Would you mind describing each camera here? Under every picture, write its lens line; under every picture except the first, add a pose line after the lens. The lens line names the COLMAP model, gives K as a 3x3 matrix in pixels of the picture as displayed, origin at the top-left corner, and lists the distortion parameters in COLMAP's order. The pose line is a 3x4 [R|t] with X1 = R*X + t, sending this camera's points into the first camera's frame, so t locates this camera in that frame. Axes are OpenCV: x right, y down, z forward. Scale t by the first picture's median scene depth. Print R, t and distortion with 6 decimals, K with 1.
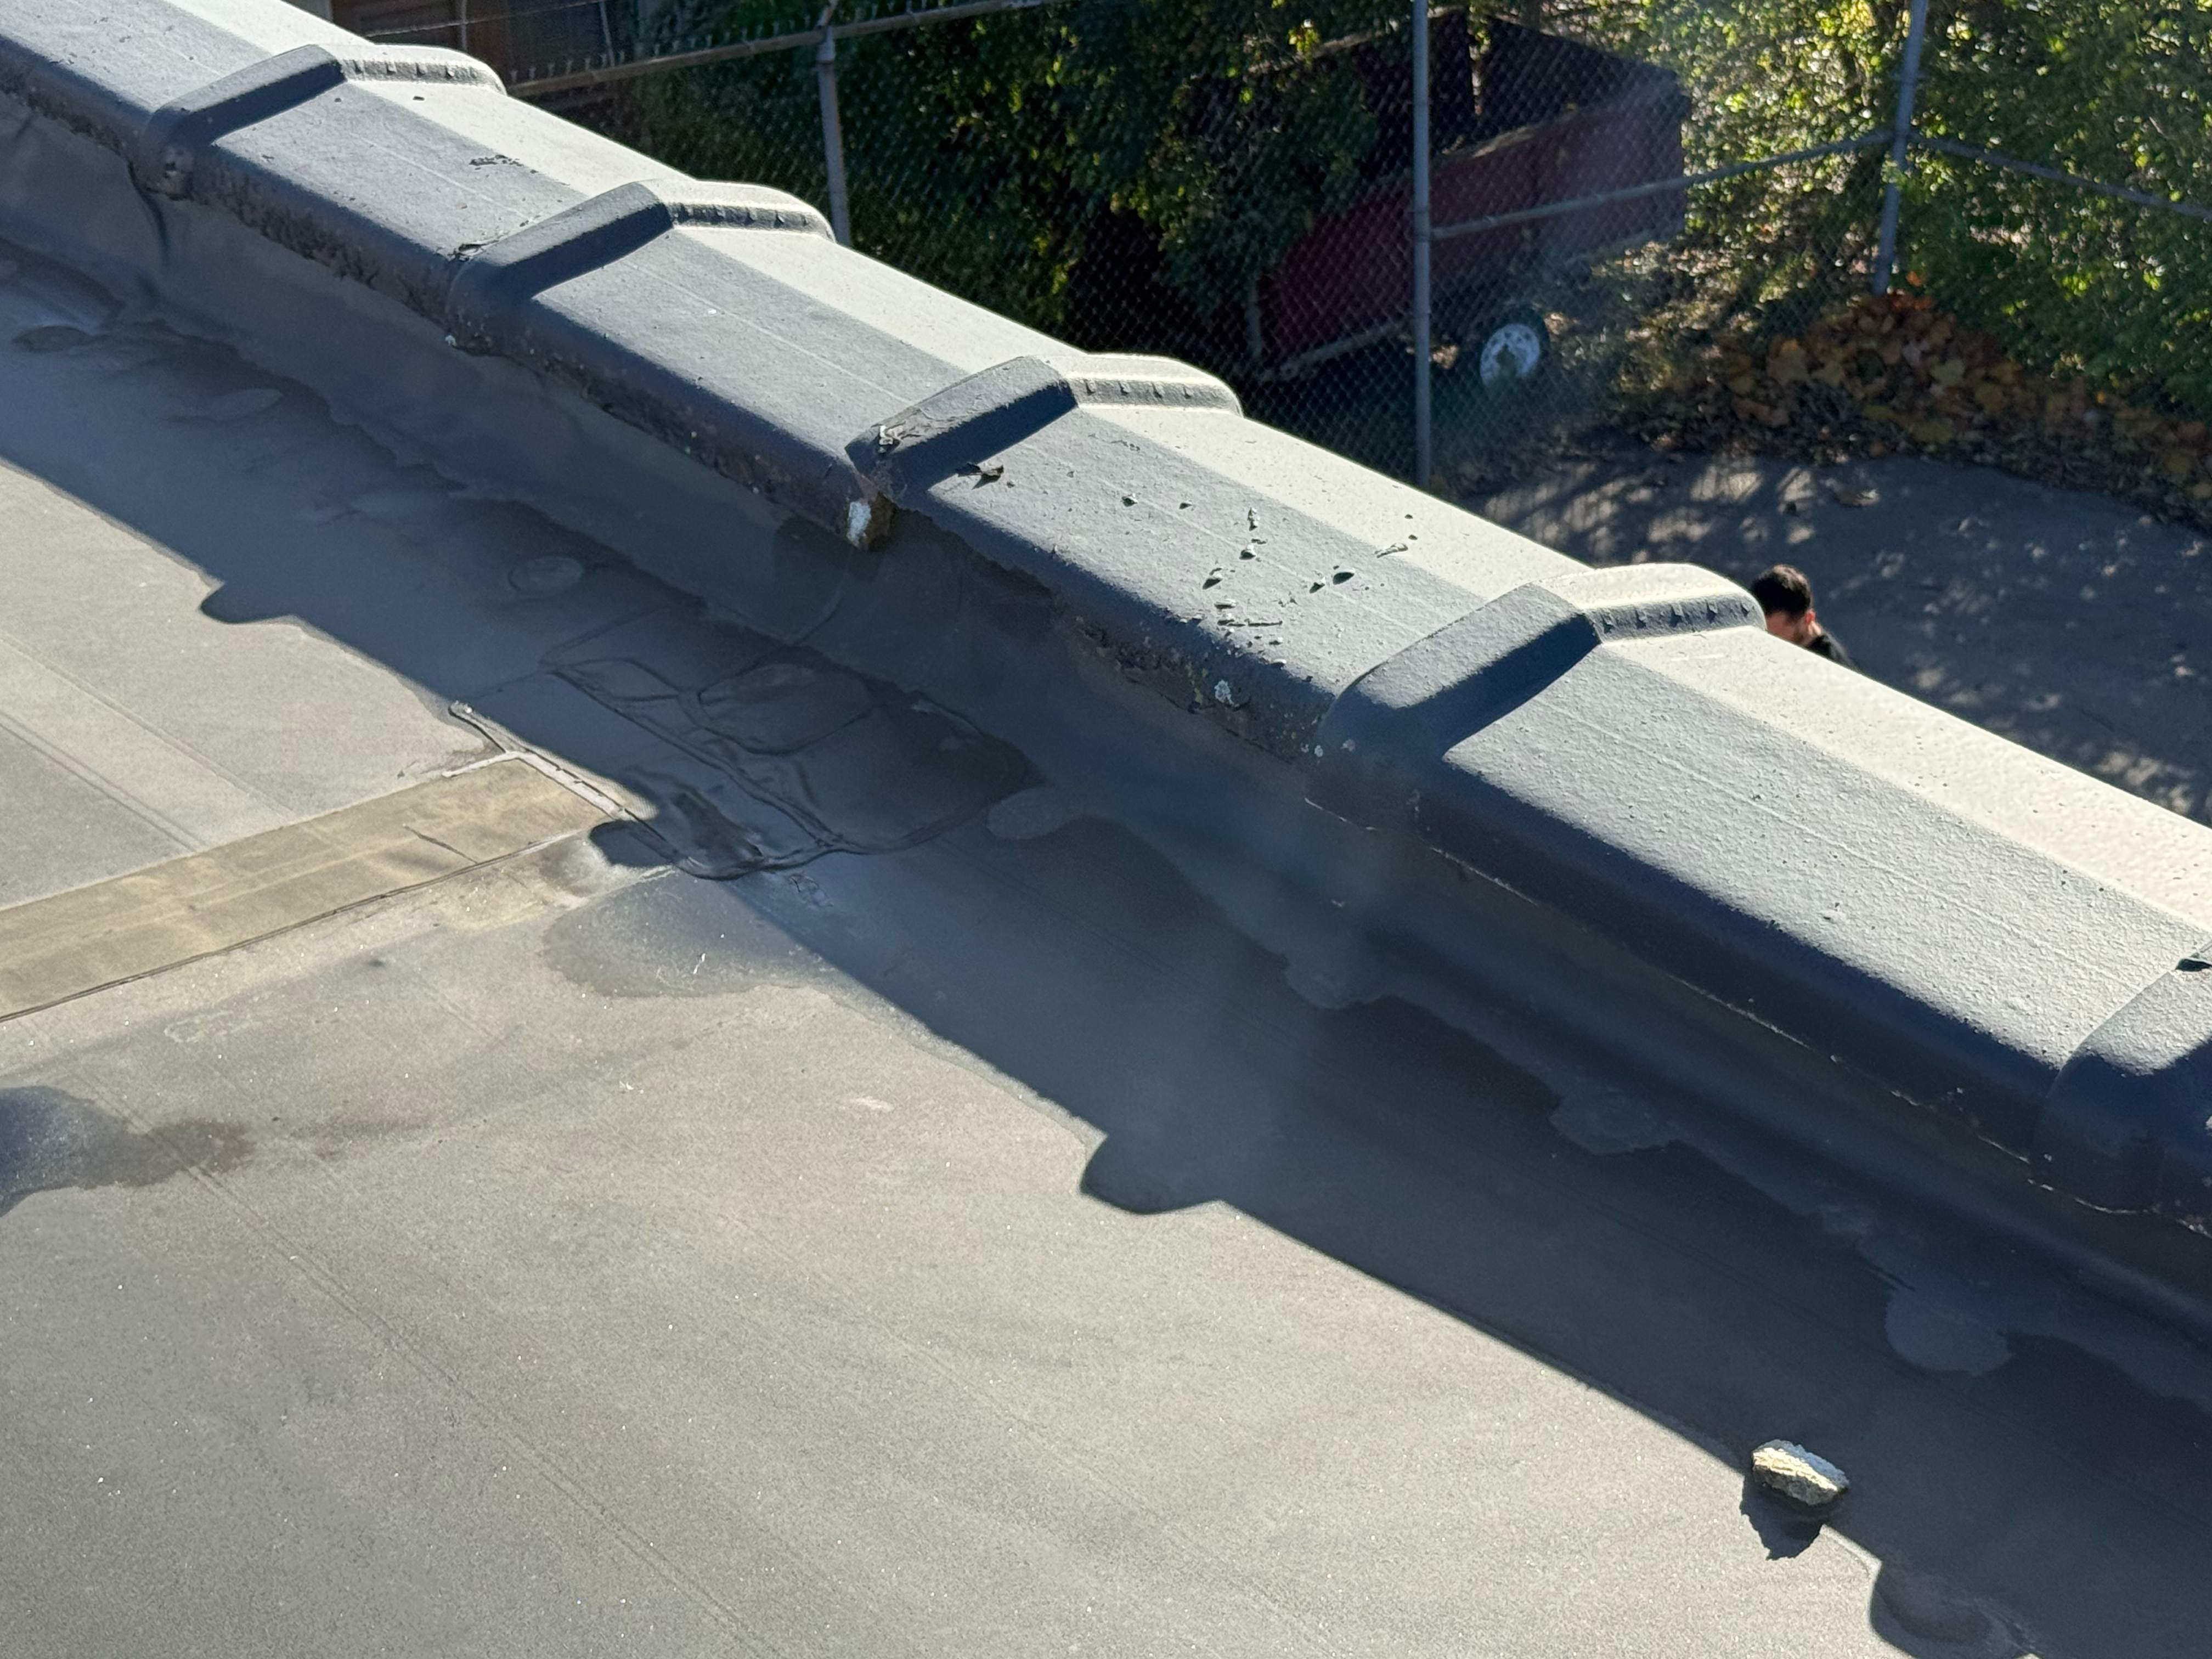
lens RADIAL K [[3838.7, 0, 1106.0], [0, 3838.7, 829.5], [0, 0, 1]] dist [0.113091, -0.036058]
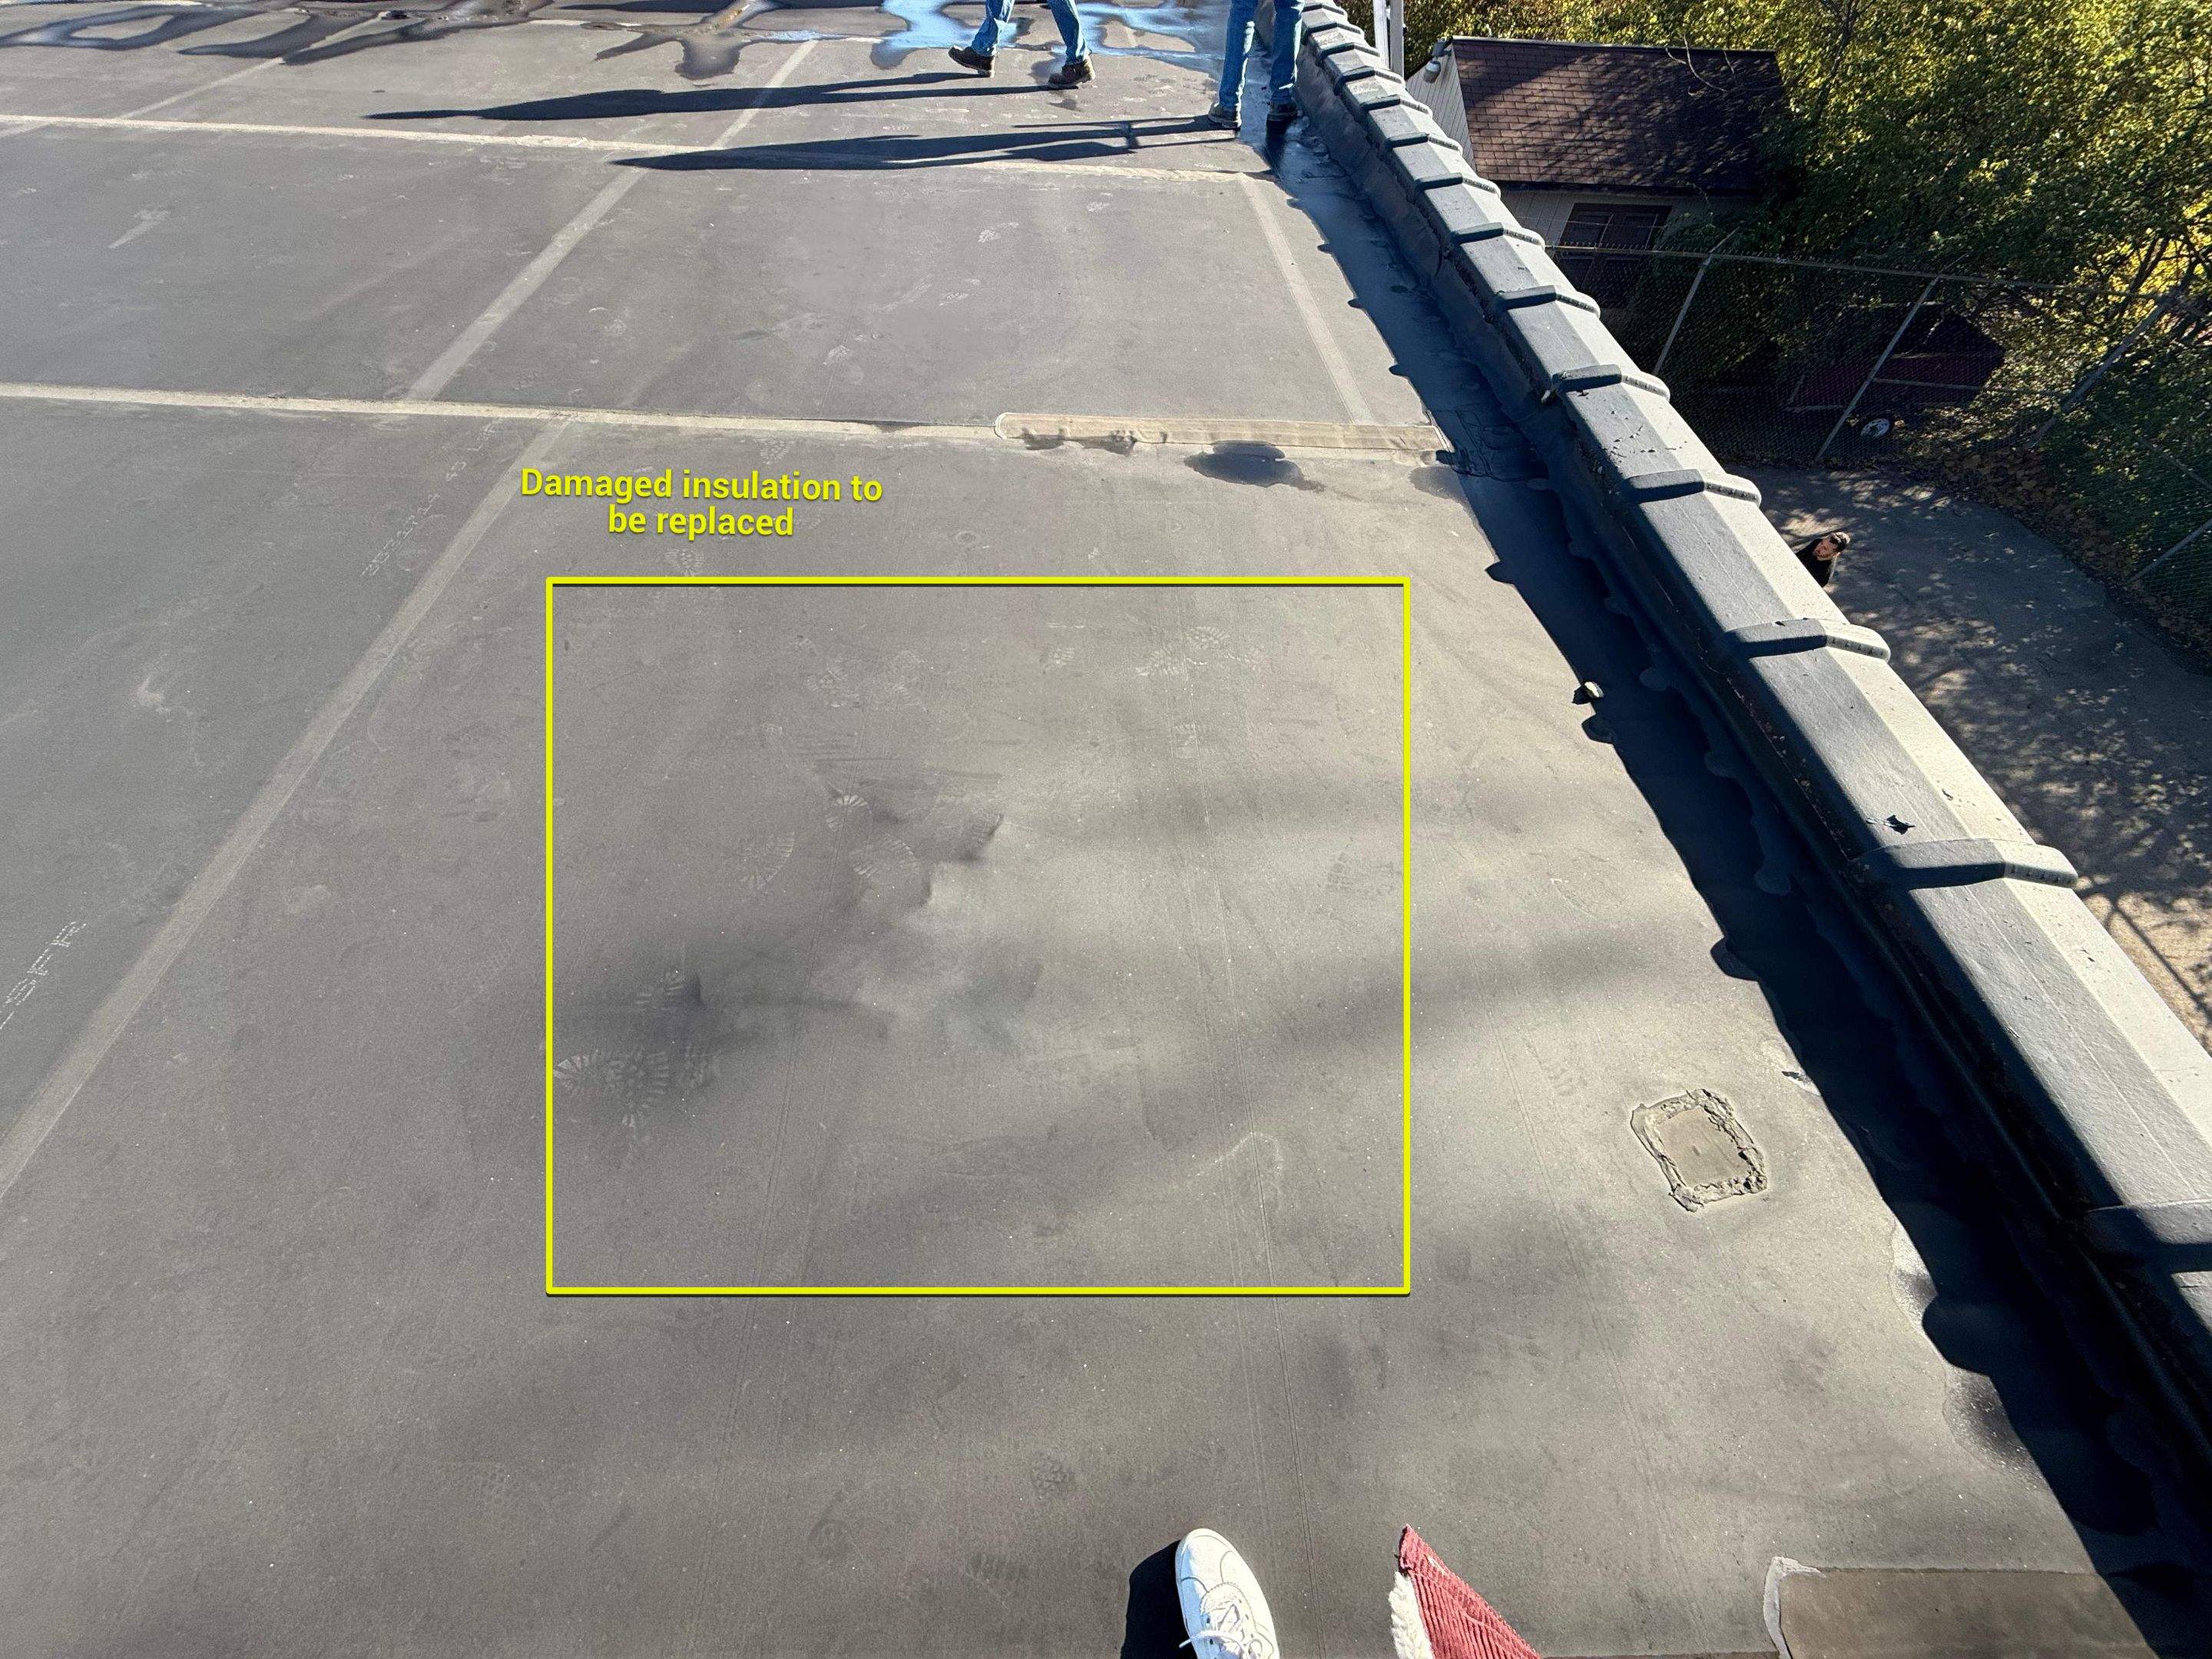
lens RADIAL K [[903.7, 0, 1106.0], [0, 903.7, 829.5], [0, 0, 1]] dist [-0.000578, -0.000266]
pose [[0.797745, 0.493496, -0.346503, 0.123085], [-0.309671, 0.828361, 0.466821, -0.005473], [0.517403, -0.265102, 0.813643, -0.104716]]
